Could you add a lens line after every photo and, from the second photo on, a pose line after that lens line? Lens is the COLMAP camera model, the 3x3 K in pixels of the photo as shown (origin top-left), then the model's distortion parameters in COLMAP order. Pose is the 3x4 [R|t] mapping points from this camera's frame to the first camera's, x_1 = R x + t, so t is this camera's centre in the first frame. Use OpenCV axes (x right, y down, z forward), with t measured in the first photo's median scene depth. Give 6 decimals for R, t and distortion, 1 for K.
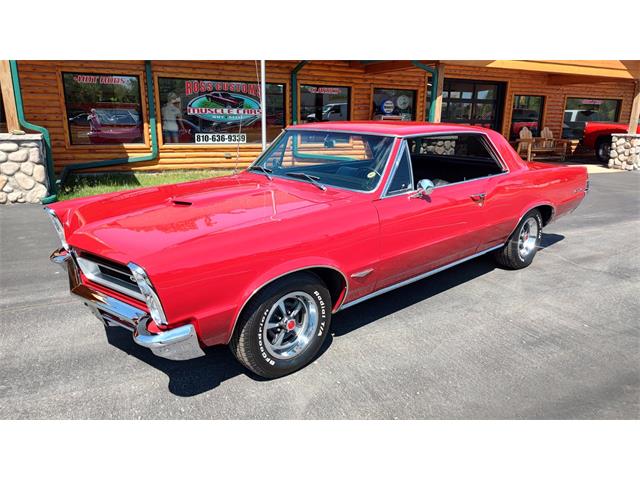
lens RADIAL K [[459.4, 0, 323.9], [0, 459.4, 239.4], [0, 0, 1]] dist [0.011532, -0.010533]
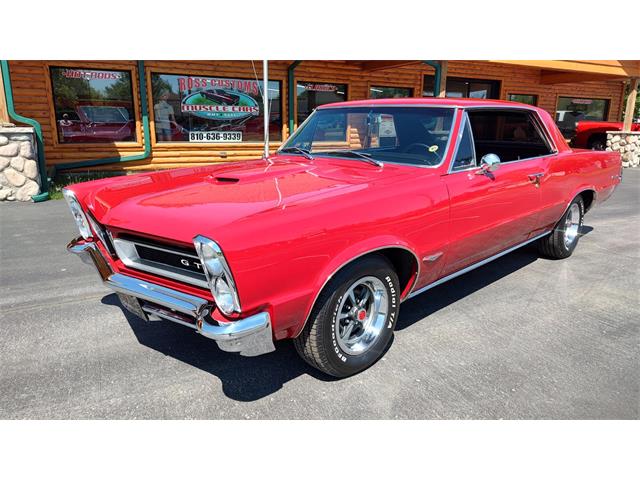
lens RADIAL K [[459.7, 0, 321.5], [0, 459.7, 239.0], [0, 0, 1]] dist [0.006654, -0.003658]
pose [[0.999197, -0.014470, 0.037360, -0.044874], [0.015050, 0.999770, -0.015297, 0.013789], [-0.037130, 0.015847, 0.999185, 0.033891]]
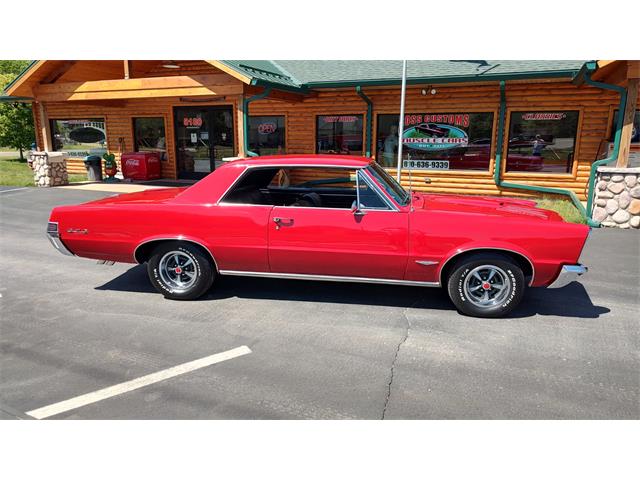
lens RADIAL K [[456.0, 0, 323.0], [0, 456.0, 241.1], [0, 0, 1]] dist [0.020675, -0.025132]
pose [[0.648076, 0.154659, -0.745706, 0.499602], [-0.189347, 0.981138, 0.038930, -0.036949], [0.737662, 0.115967, 0.665137, 0.111380]]
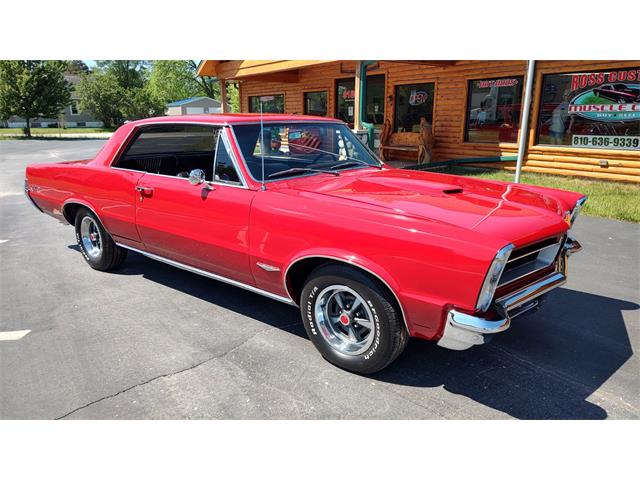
lens RADIAL K [[458.0, 0, 323.1], [0, 458.0, 240.1], [0, 0, 1]] dist [0.012029, -0.012872]
pose [[0.189424, 0.237769, -0.952672, 0.521840], [-0.246170, 0.950751, 0.188343, -0.092511], [0.950536, 0.198842, 0.238627, 0.401359]]
